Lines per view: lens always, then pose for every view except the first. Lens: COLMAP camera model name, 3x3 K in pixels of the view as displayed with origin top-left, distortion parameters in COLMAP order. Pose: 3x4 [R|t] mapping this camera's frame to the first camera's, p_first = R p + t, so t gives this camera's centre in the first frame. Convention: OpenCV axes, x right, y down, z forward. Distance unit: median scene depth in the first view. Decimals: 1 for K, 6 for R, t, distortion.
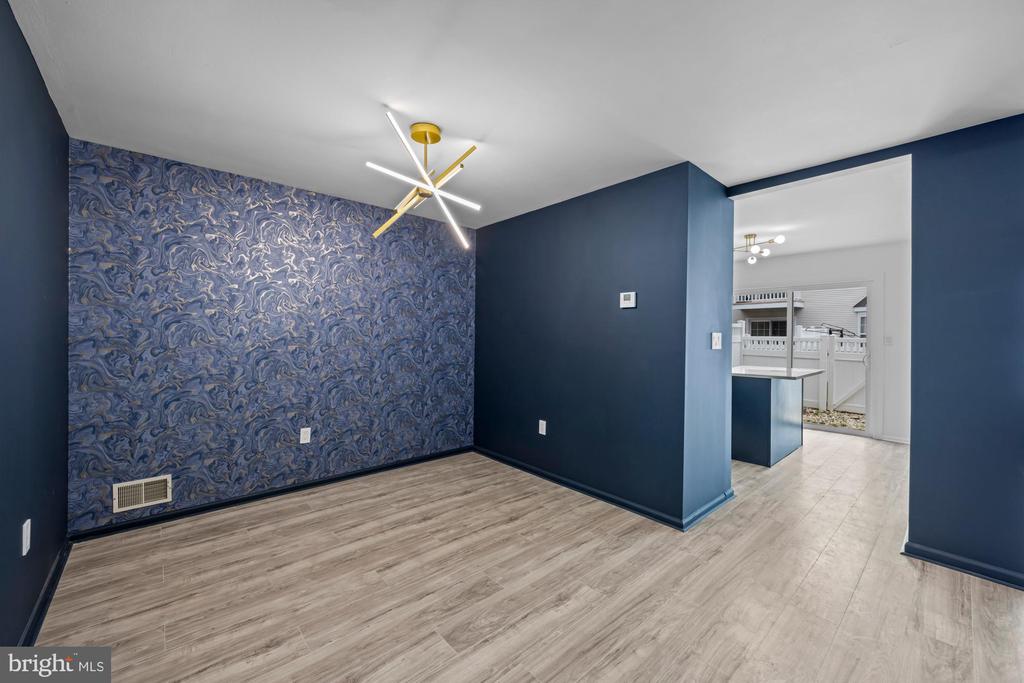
lens RADIAL K [[401.6, 0, 512.4], [0, 401.6, 339.5], [0, 0, 1]] dist [0.020111, -0.014268]
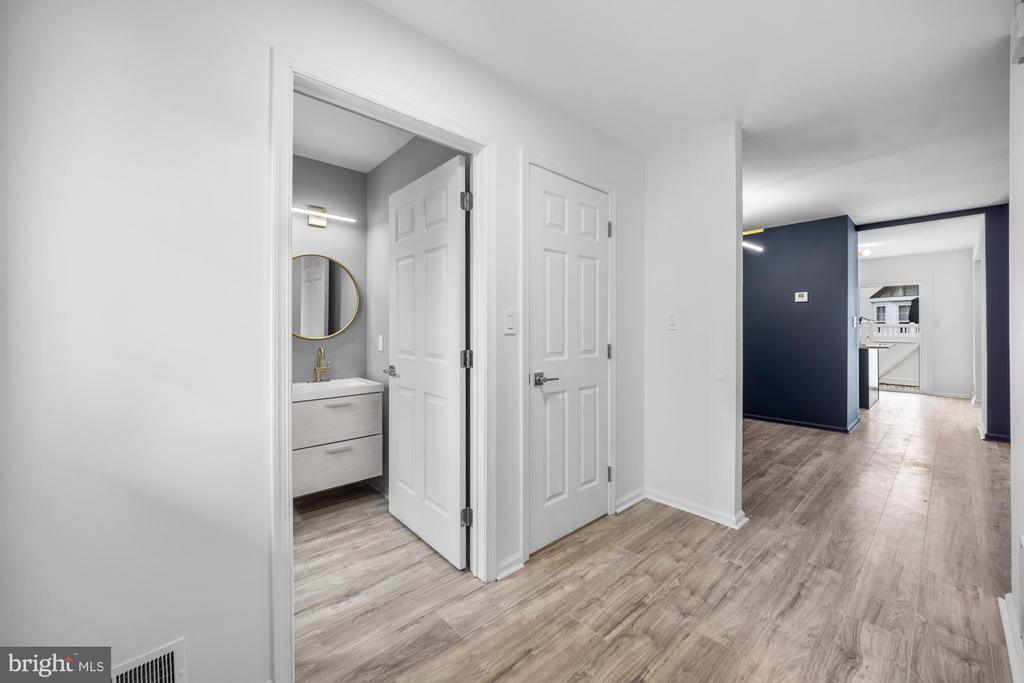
lens RADIAL K [[390.4, 0, 512.5], [0, 390.4, 331.6], [0, 0, 1]] dist [-0.001191, -0.000169]
pose [[0.999810, -0.019161, 0.003605, -0.951663], [0.019195, 0.999769, -0.009641, 0.036112], [-0.003420, 0.009709, 0.999947, -0.608995]]
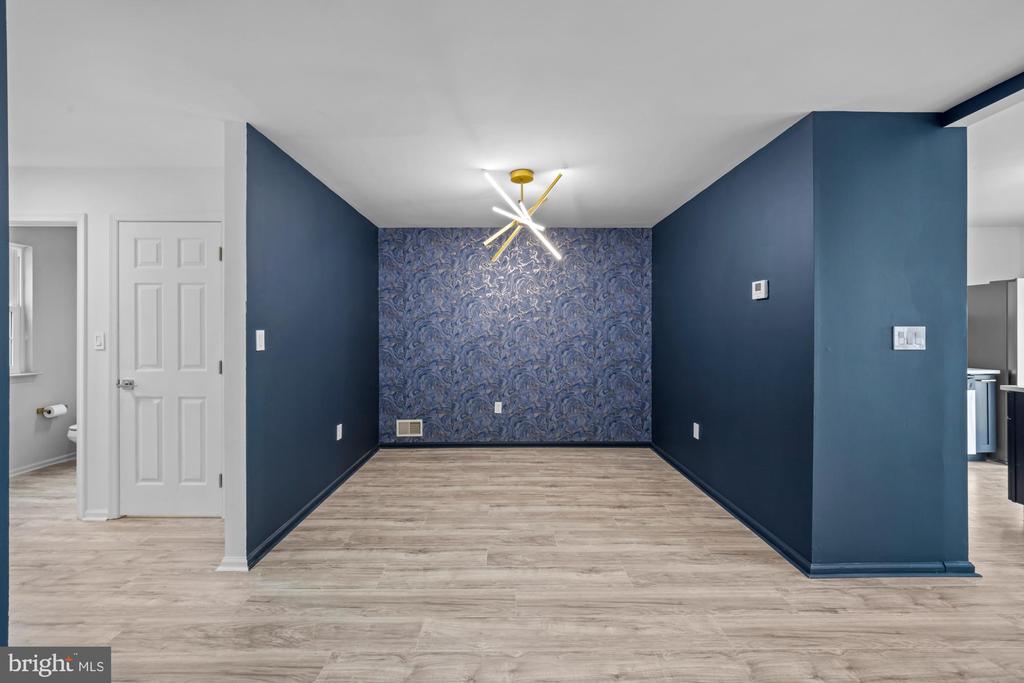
lens RADIAL K [[402.9, 0, 515.0], [0, 402.9, 334.0], [0, 0, 1]] dist [0.000195, -0.000236]
pose [[0.752929, -0.006611, -0.658068, 0.492159], [-0.000350, 0.999945, -0.010447, 0.004542], [0.658101, 0.008096, 0.752886, 0.018039]]
